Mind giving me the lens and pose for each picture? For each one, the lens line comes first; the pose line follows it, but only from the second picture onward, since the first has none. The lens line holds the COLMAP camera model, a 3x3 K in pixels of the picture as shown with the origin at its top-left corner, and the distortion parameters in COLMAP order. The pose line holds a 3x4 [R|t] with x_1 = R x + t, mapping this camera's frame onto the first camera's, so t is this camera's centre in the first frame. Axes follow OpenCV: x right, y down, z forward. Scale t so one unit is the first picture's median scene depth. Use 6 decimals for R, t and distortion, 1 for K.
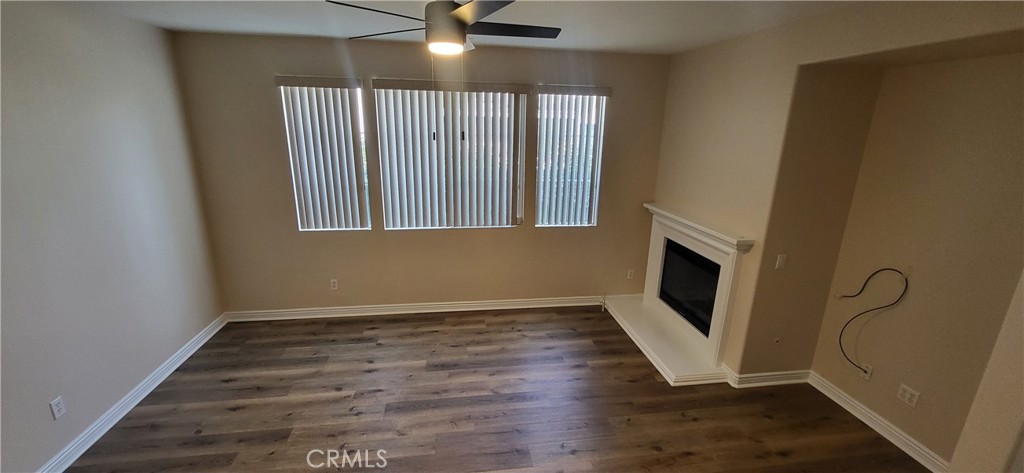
lens RADIAL K [[406.2, 0, 510.9], [0, 406.2, 237.5], [0, 0, 1]] dist [0.001660, -0.001138]
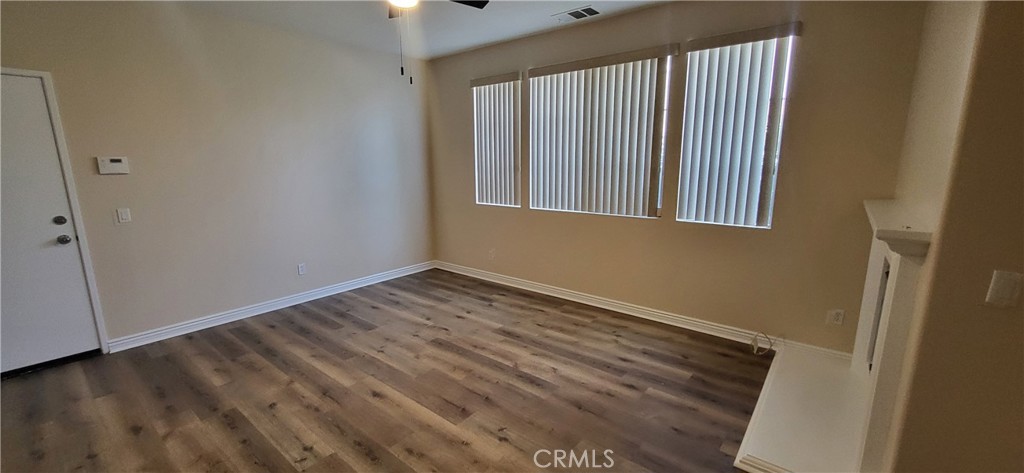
lens RADIAL K [[406.2, 0, 508.4], [0, 406.2, 241.1], [0, 0, 1]] dist [0.001660, -0.001138]
pose [[0.672866, 0.123500, -0.729383, 0.477943], [-0.177463, 0.984123, 0.002921, 0.077774], [0.718164, 0.127473, 0.684099, 0.248956]]
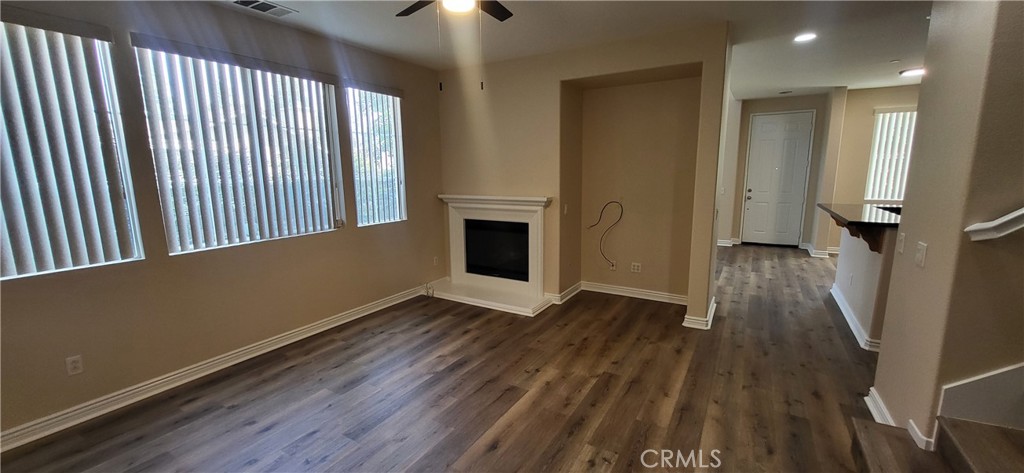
lens RADIAL K [[406.2, 0, 507.9], [0, 406.2, 240.9], [0, 0, 1]] dist [0.001660, -0.001138]
pose [[0.639337, -0.159146, 0.752277, -0.486008], [0.225178, 0.974206, 0.014724, 0.079353], [-0.735216, 0.159983, 0.658682, 0.143528]]
